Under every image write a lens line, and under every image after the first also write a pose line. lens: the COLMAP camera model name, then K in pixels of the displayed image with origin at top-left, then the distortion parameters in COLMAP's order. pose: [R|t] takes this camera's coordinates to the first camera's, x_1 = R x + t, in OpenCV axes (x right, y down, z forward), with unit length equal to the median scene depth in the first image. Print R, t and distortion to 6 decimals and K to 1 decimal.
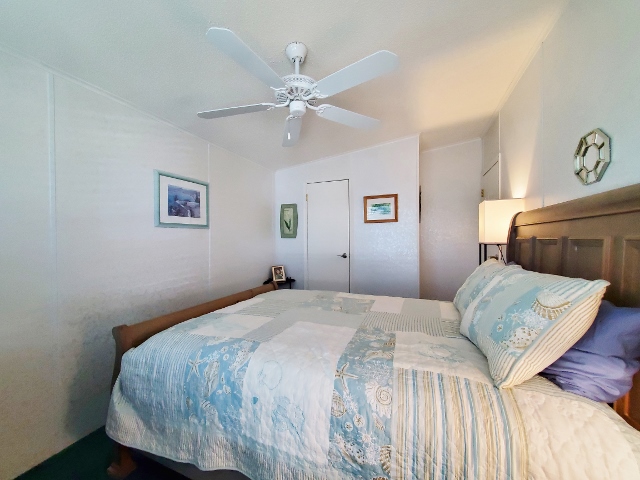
lens RADIAL K [[253.0, 0, 315.9], [0, 253.0, 237.7], [0, 0, 1]] dist [0.003028, -0.001391]
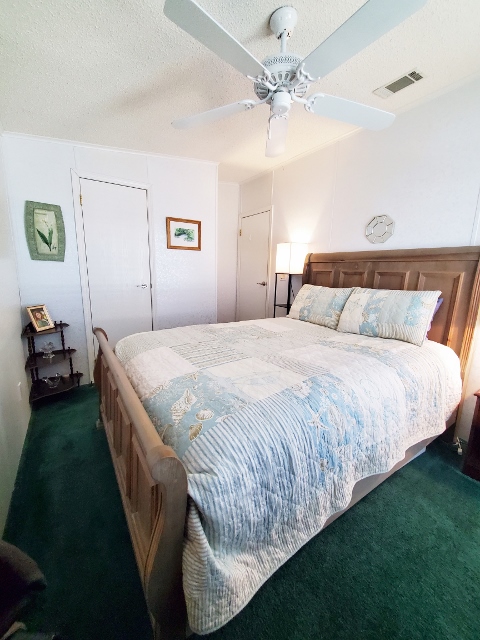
lens RADIAL K [[253.0, 0, 238.6], [0, 253.0, 317.5], [0, 0, 1]] dist [0.003028, -0.001391]
pose [[0.556435, -0.128572, 0.820883, -0.432726], [-0.034587, 0.983515, 0.177490, 0.014128], [-0.830171, -0.127154, 0.542815, 0.283760]]
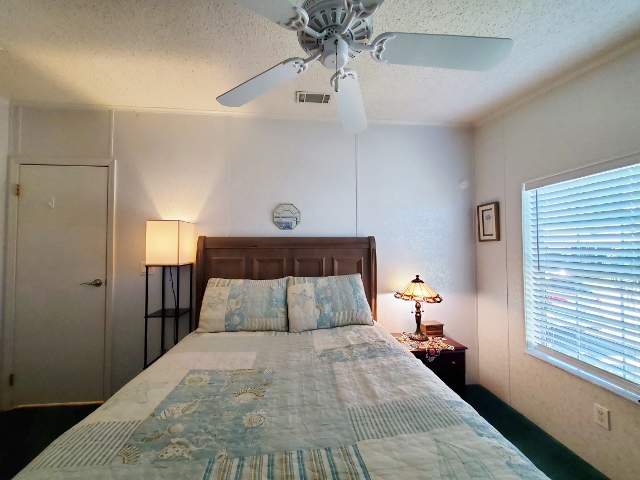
lens RADIAL K [[253.0, 0, 317.0], [0, 253.0, 241.1], [0, 0, 1]] dist [0.003028, -0.001391]
pose [[-0.460847, 0.031381, 0.886925, -0.273823], [0.004260, 0.999441, -0.033149, -0.022688], [-0.887470, -0.011498, -0.460723, 0.626881]]
